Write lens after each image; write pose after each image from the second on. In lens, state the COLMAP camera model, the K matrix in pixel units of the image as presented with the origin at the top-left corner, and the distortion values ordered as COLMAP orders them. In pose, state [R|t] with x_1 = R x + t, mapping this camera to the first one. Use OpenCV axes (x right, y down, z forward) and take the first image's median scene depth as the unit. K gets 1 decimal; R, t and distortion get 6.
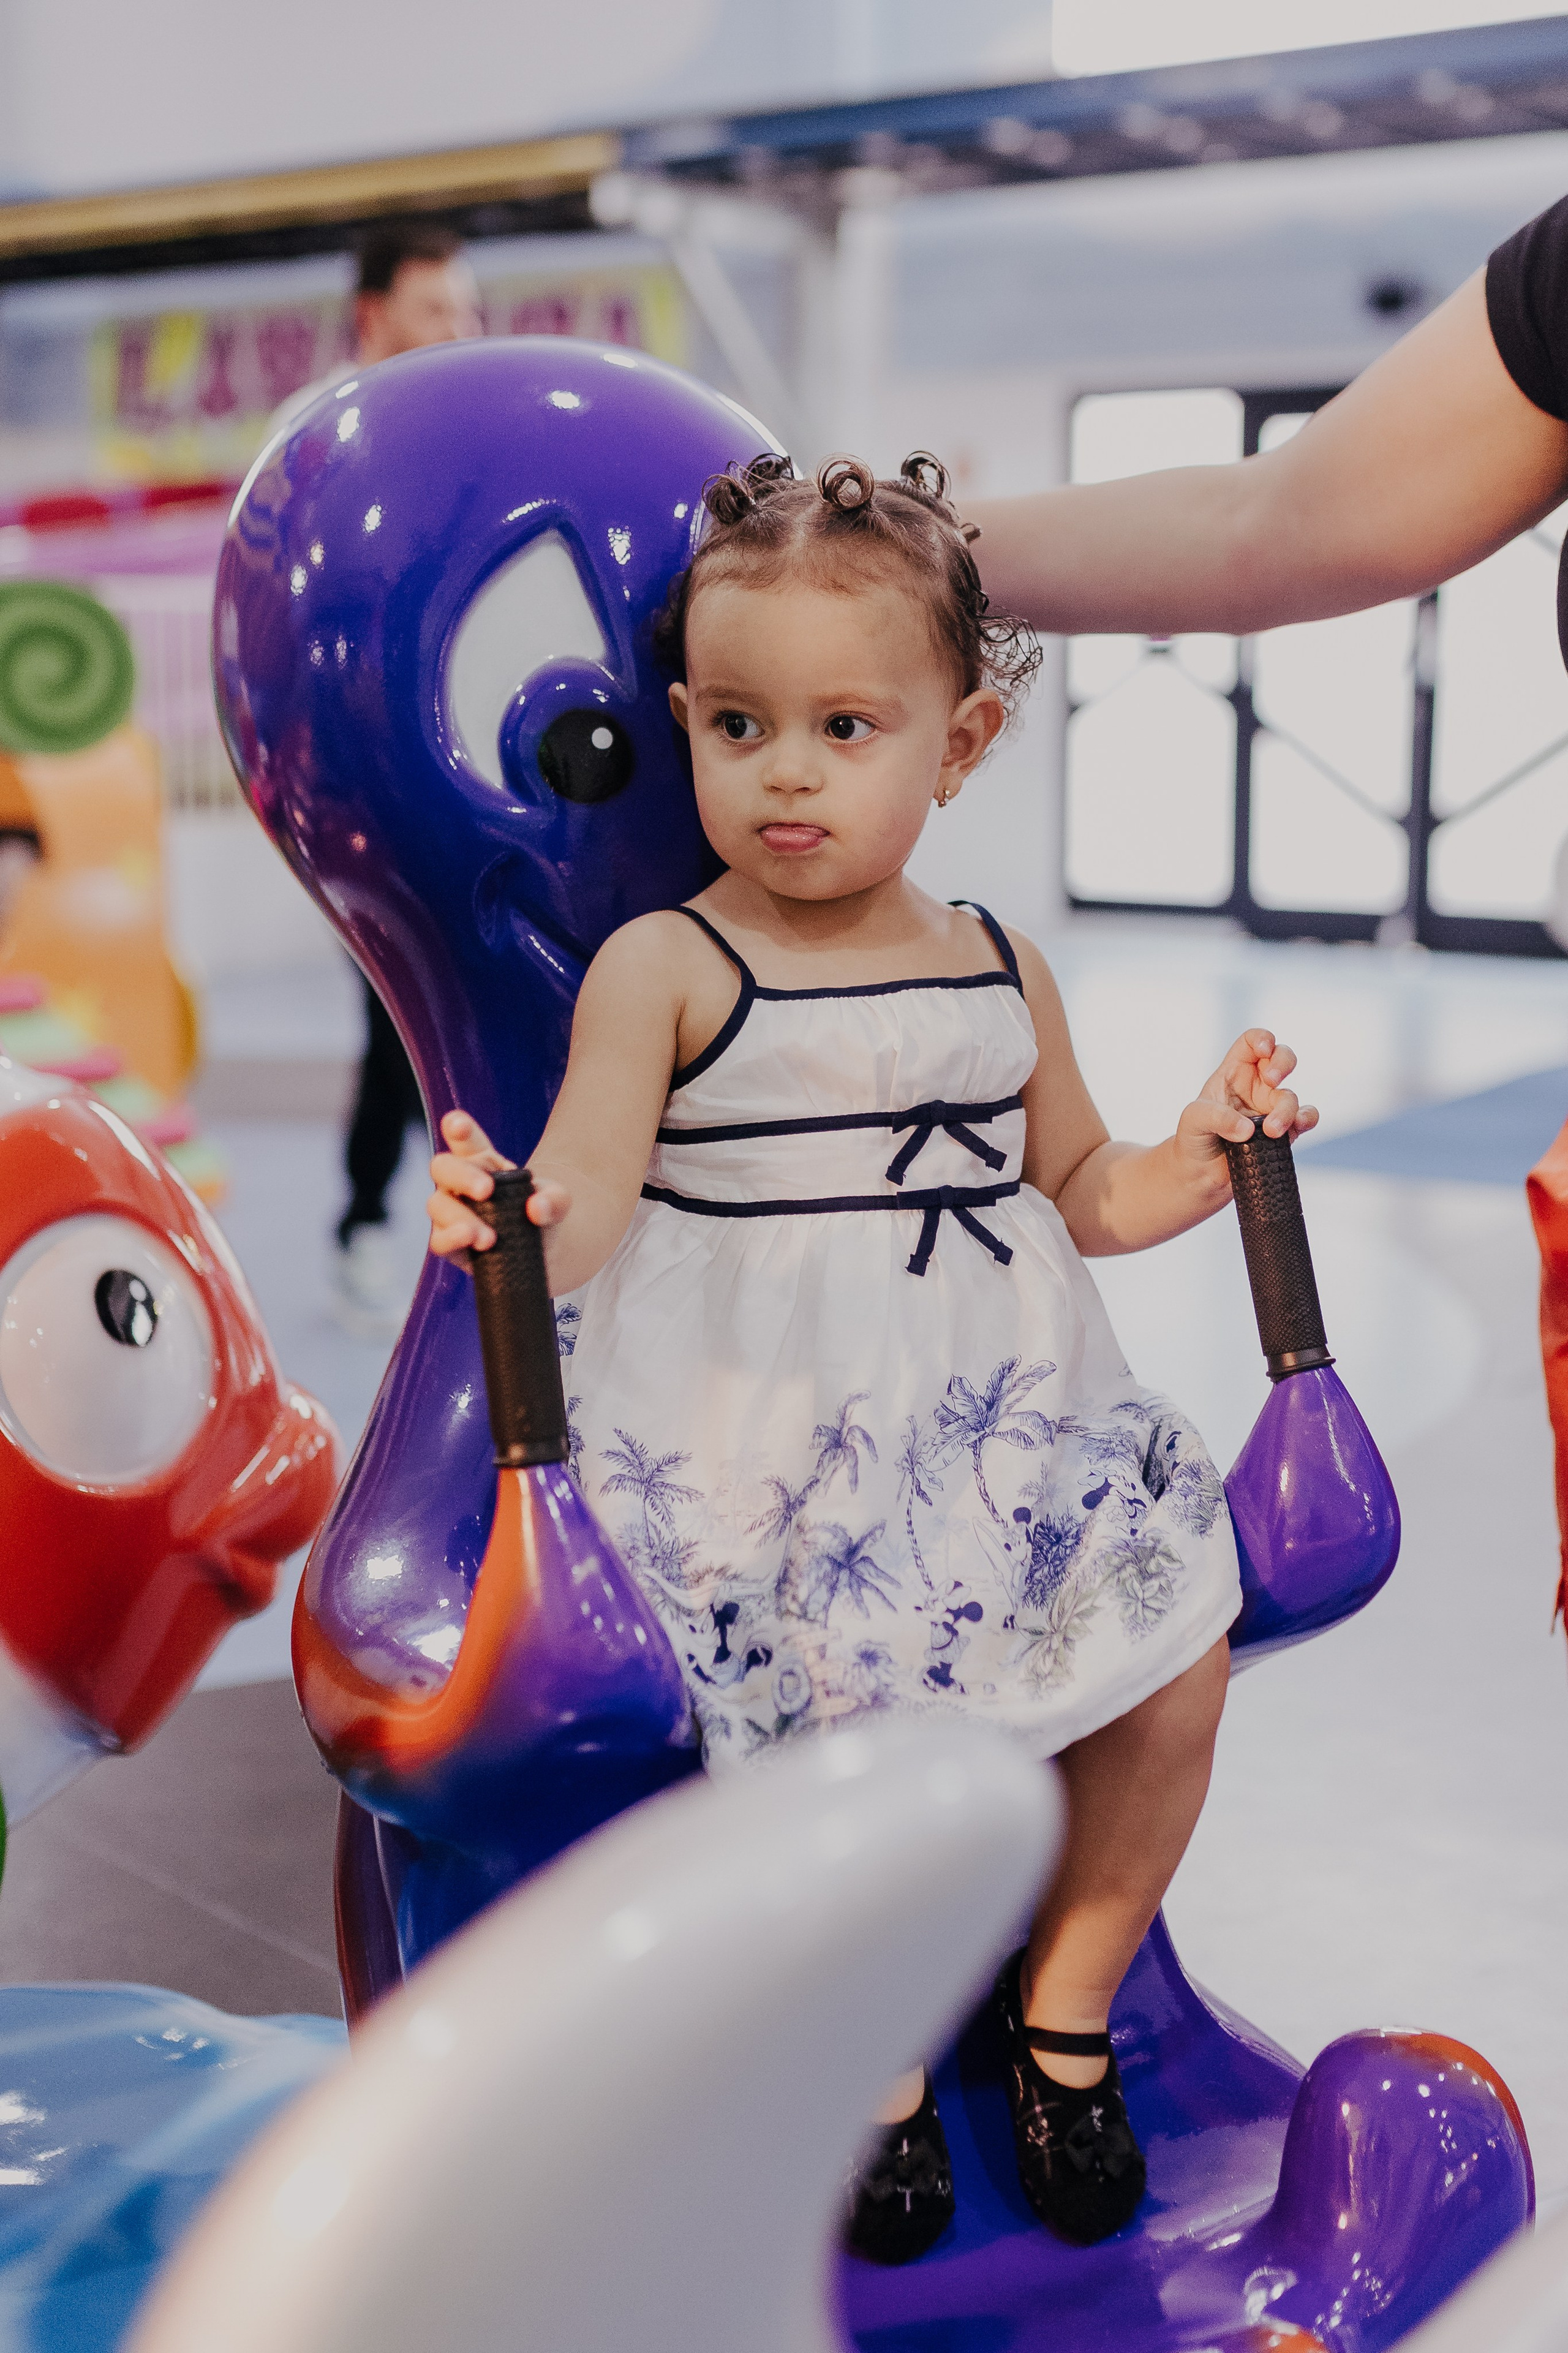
lens RADIAL K [[2348.9, 0, 784.0], [0, 2348.9, 1176.5], [0, 0, 1]] dist [0.004827, -0.002461]
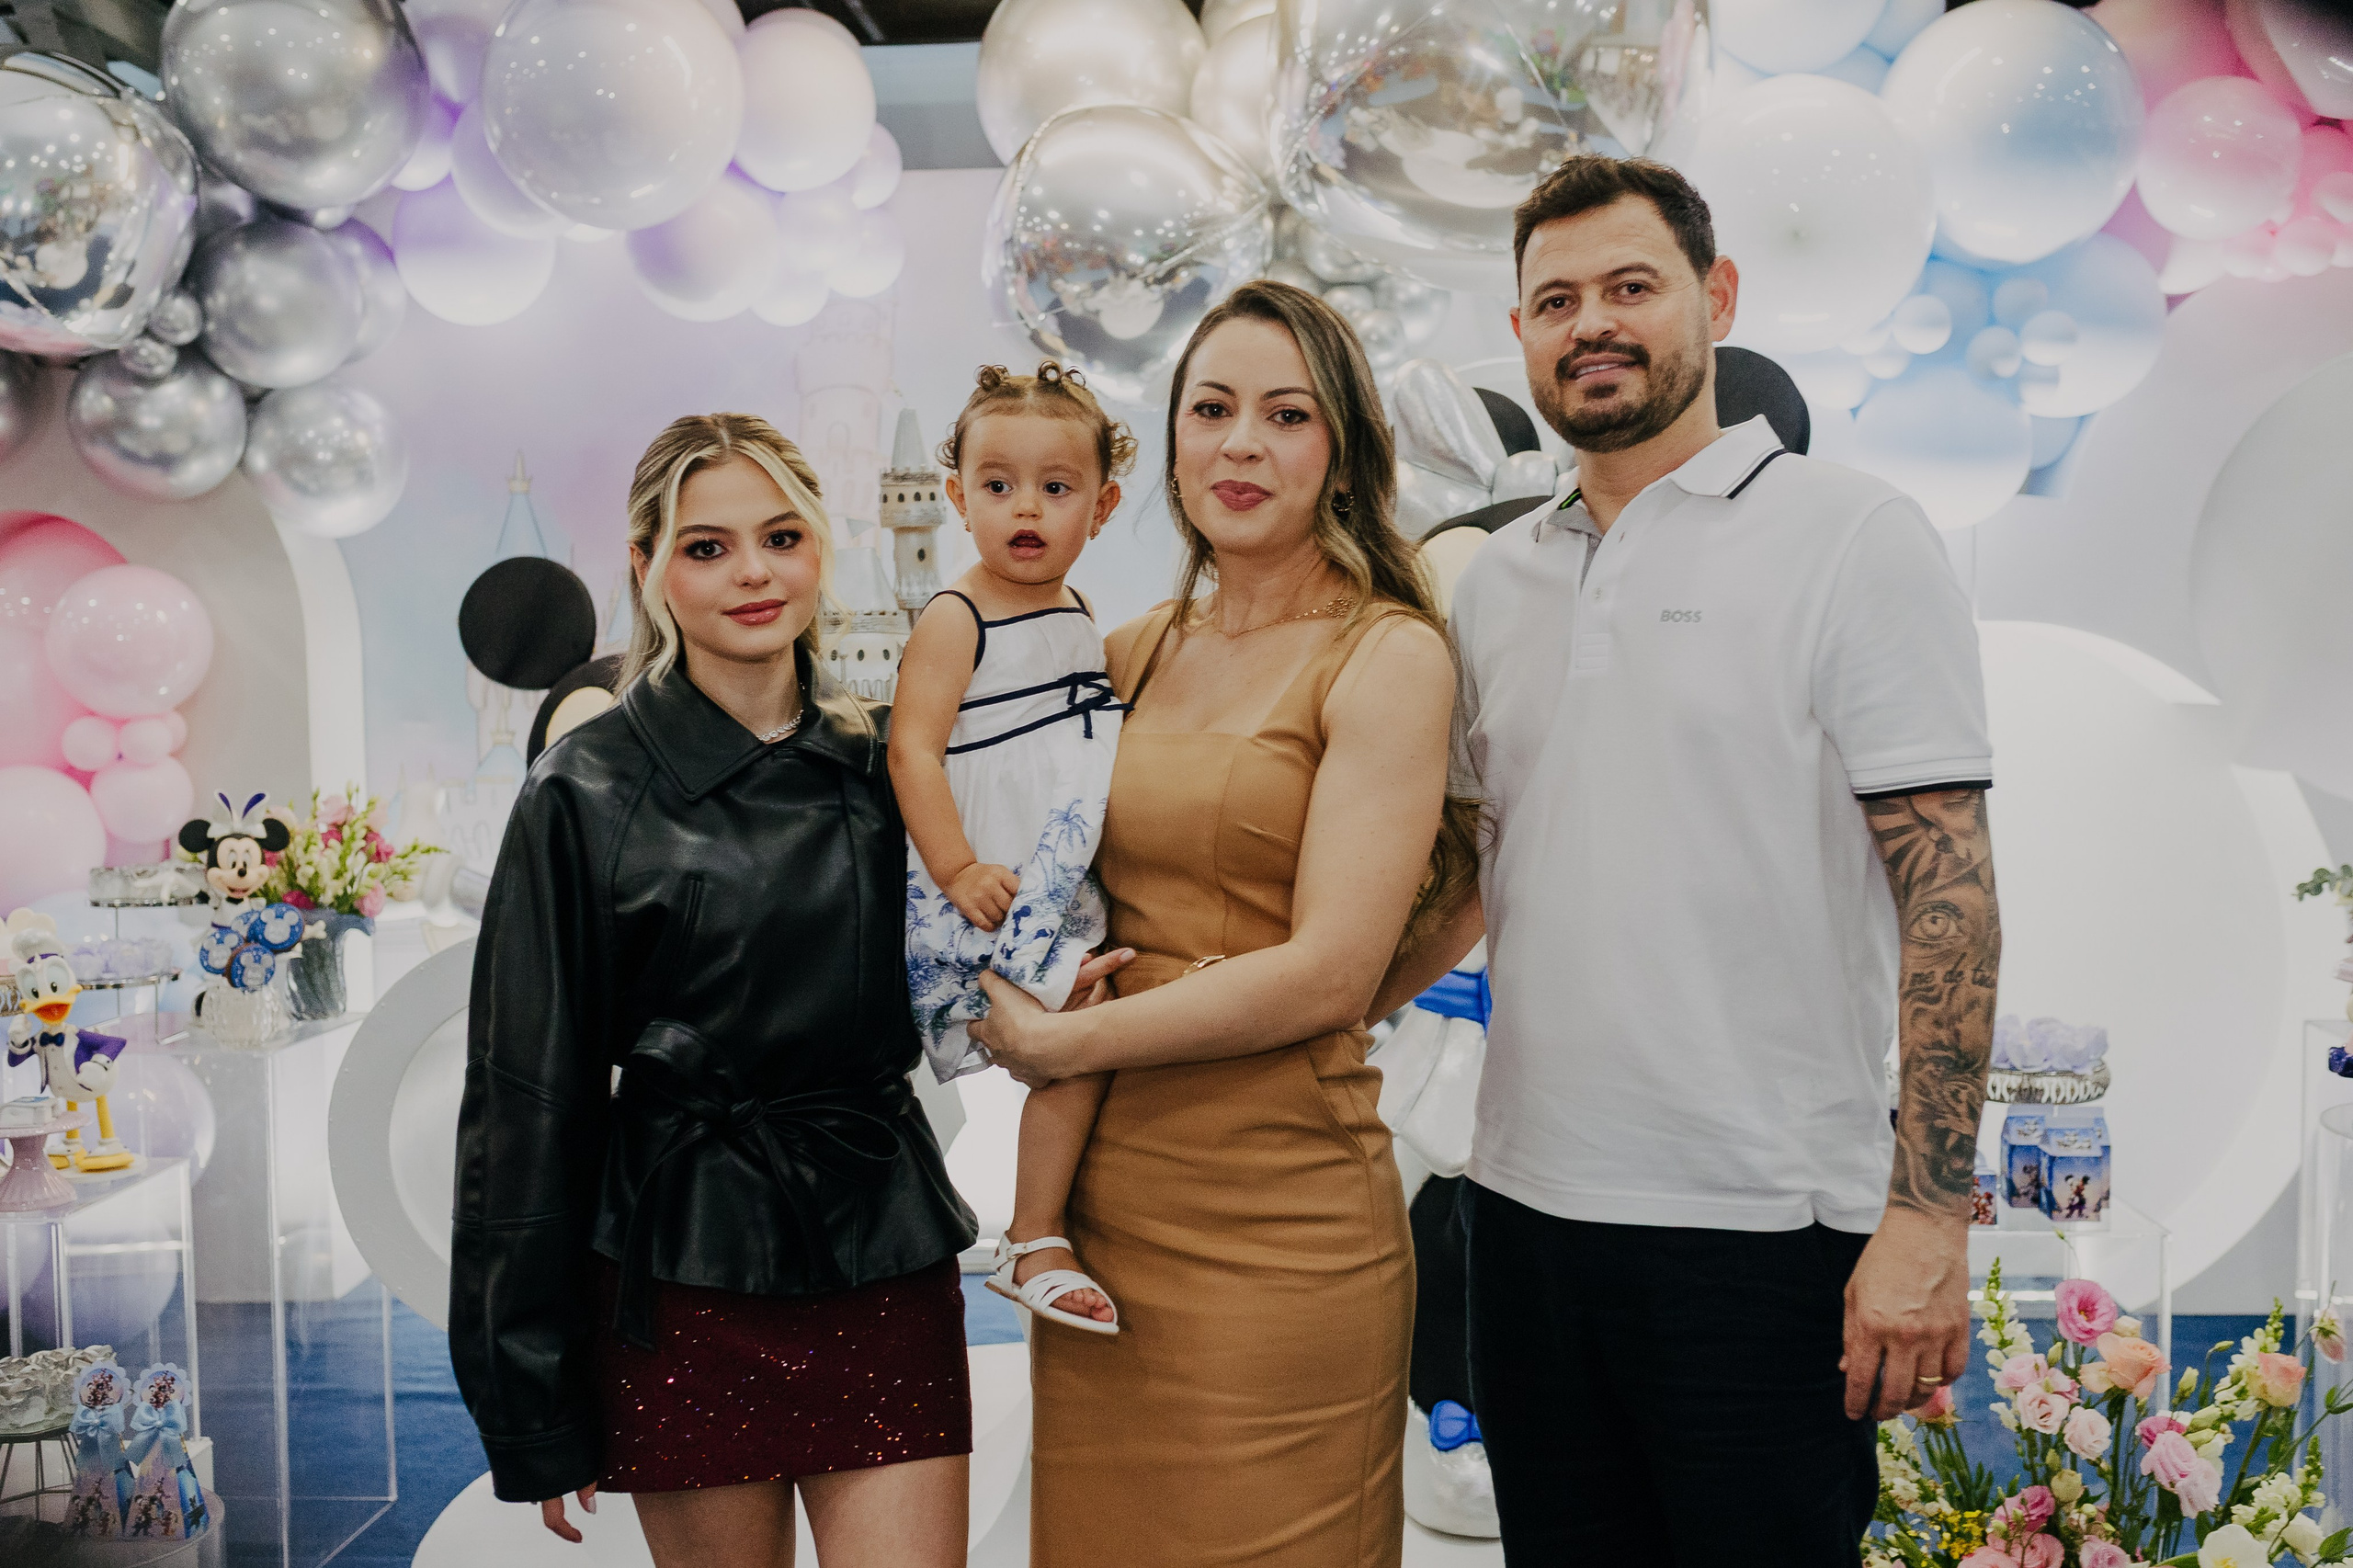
lens RADIAL K [[2277.7, 0, 1177.9], [0, 2277.7, 812.9], [0, 0, 1]] dist [0.000676, 0.010401]
pose [[0.998323, -0.046682, 0.034234, 0.053626], [0.046314, 0.998861, 0.011446, 0.068126], [-0.034729, -0.009842, 0.999348, -0.989025]]
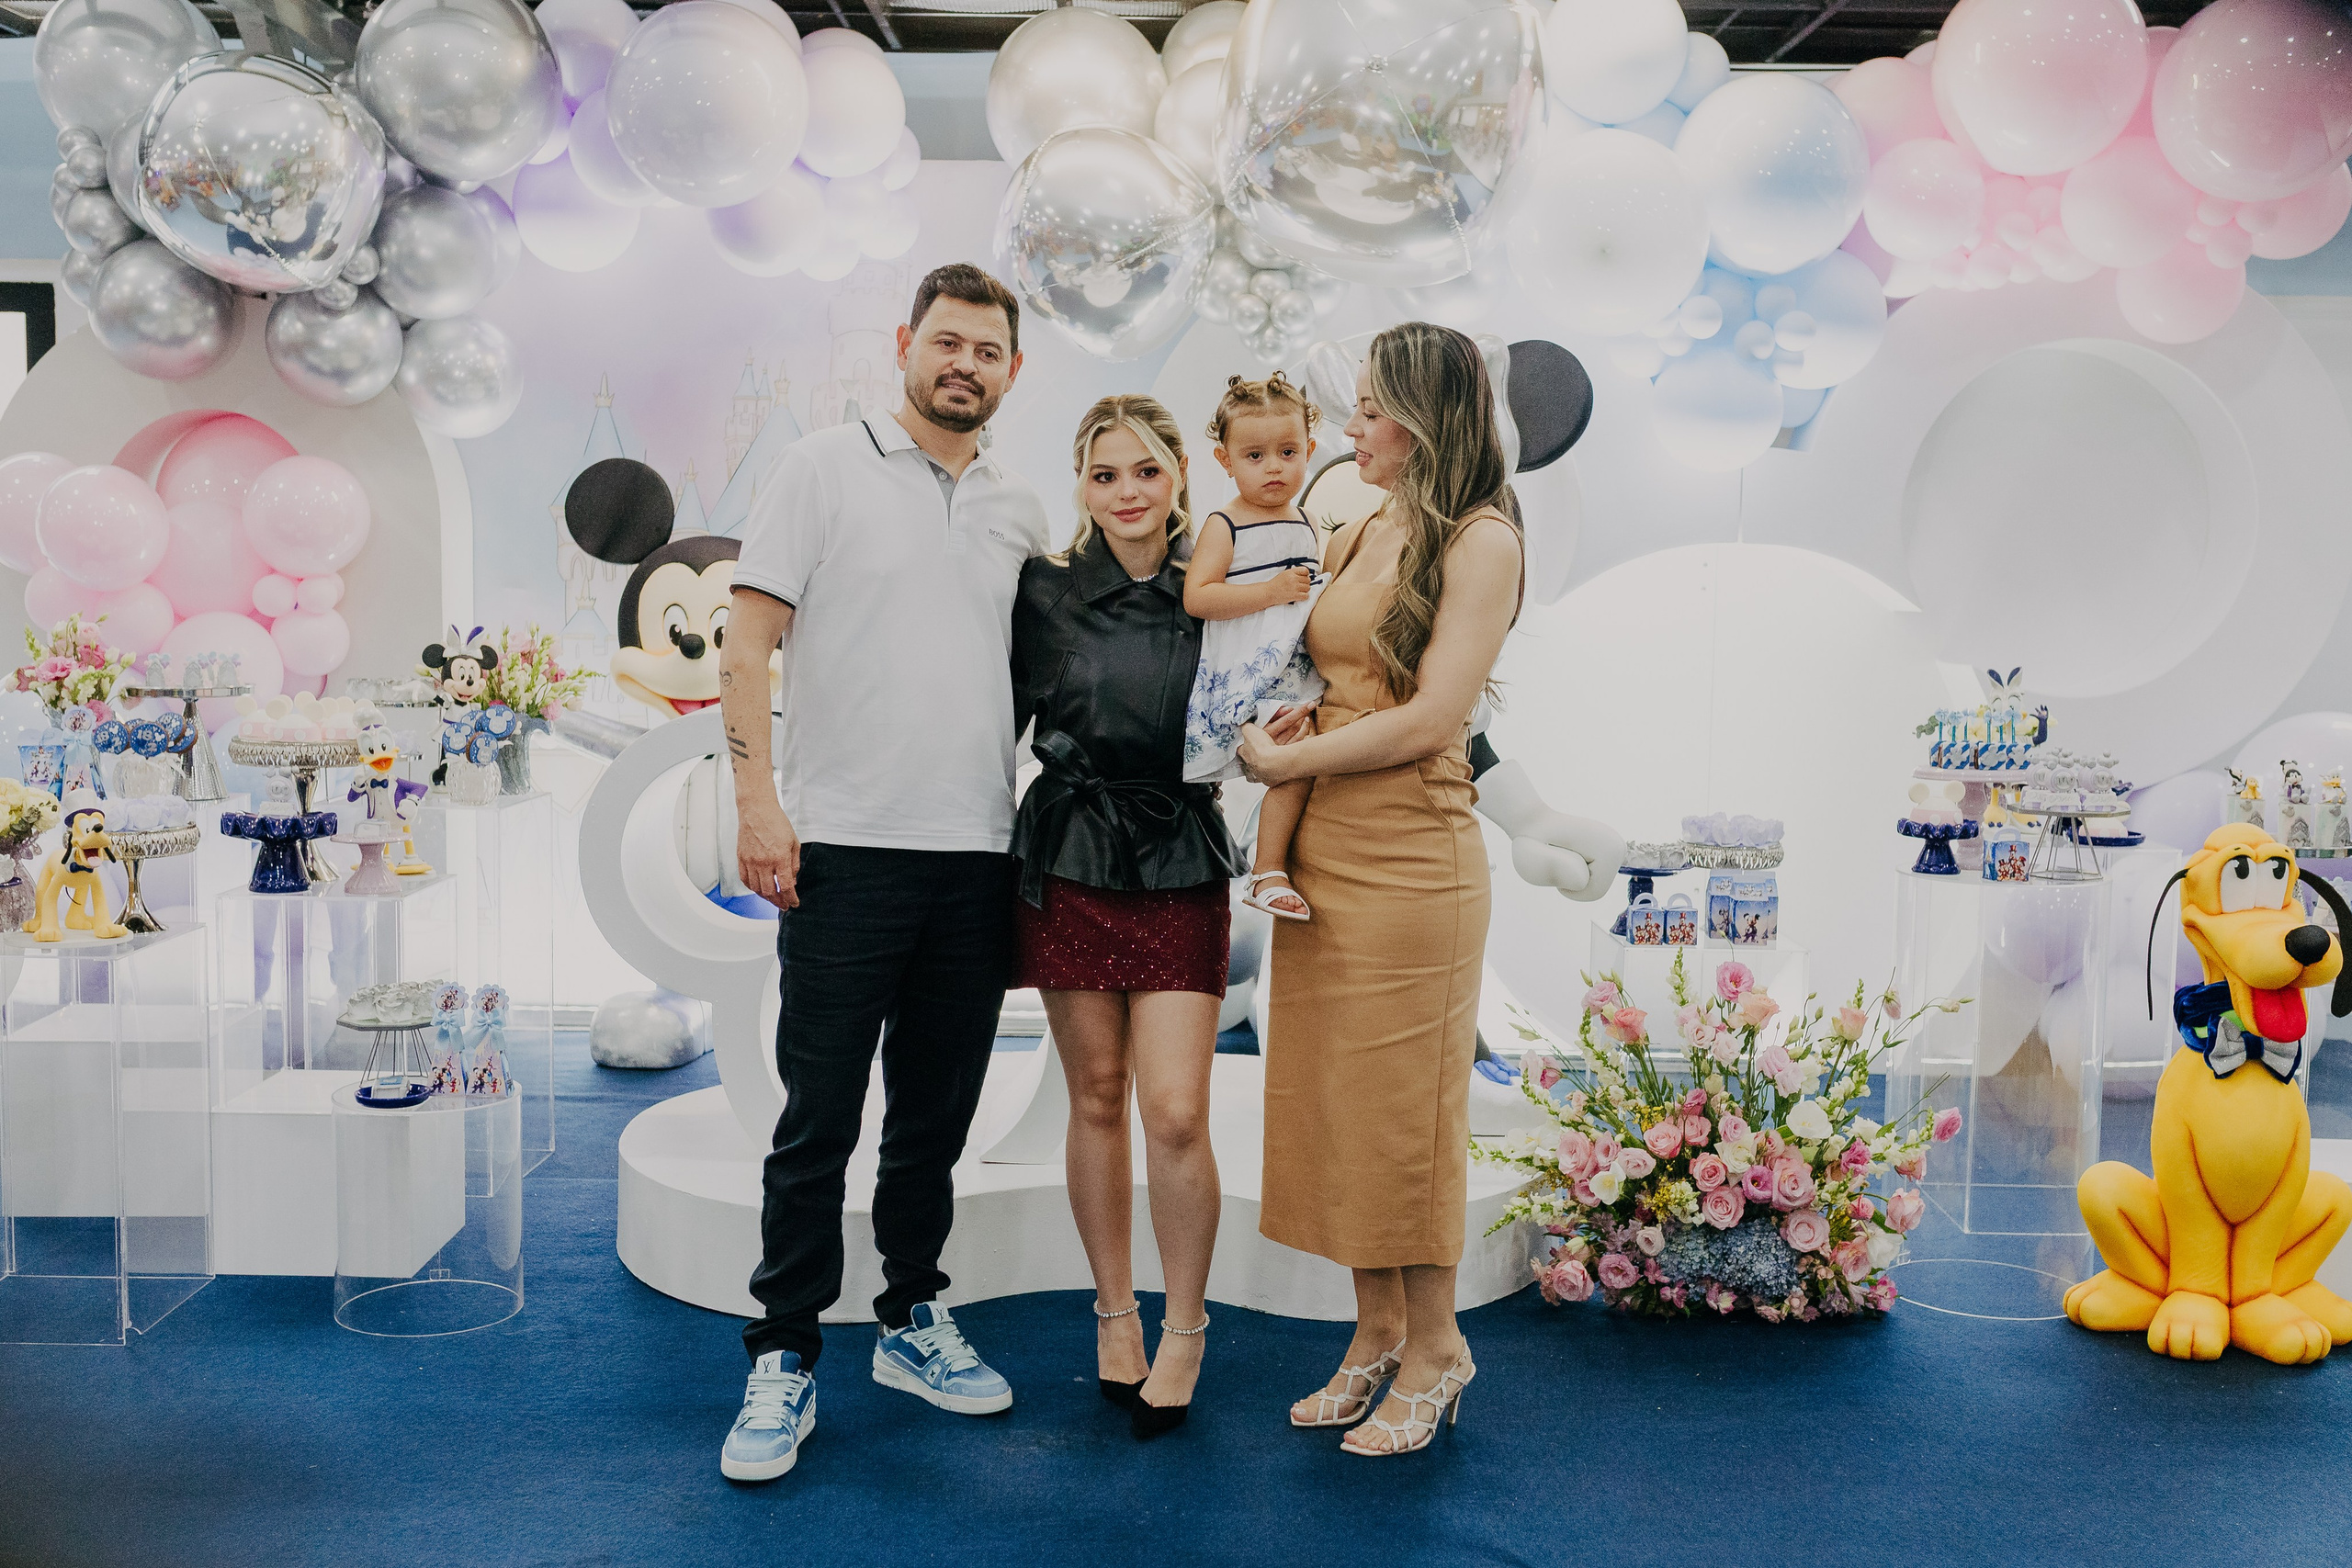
lens RADIAL K [[2292.9, 0, 1176.0], [0, 2292.9, 784.0], [0, 0, 1]] dist [0.004390, -0.001384]
pose [[0.996504, -0.022740, 0.080393, -0.125389], [0.019900, 0.999155, 0.035949, 0.179022], [-0.081143, -0.034223, 0.996115, -2.184099]]
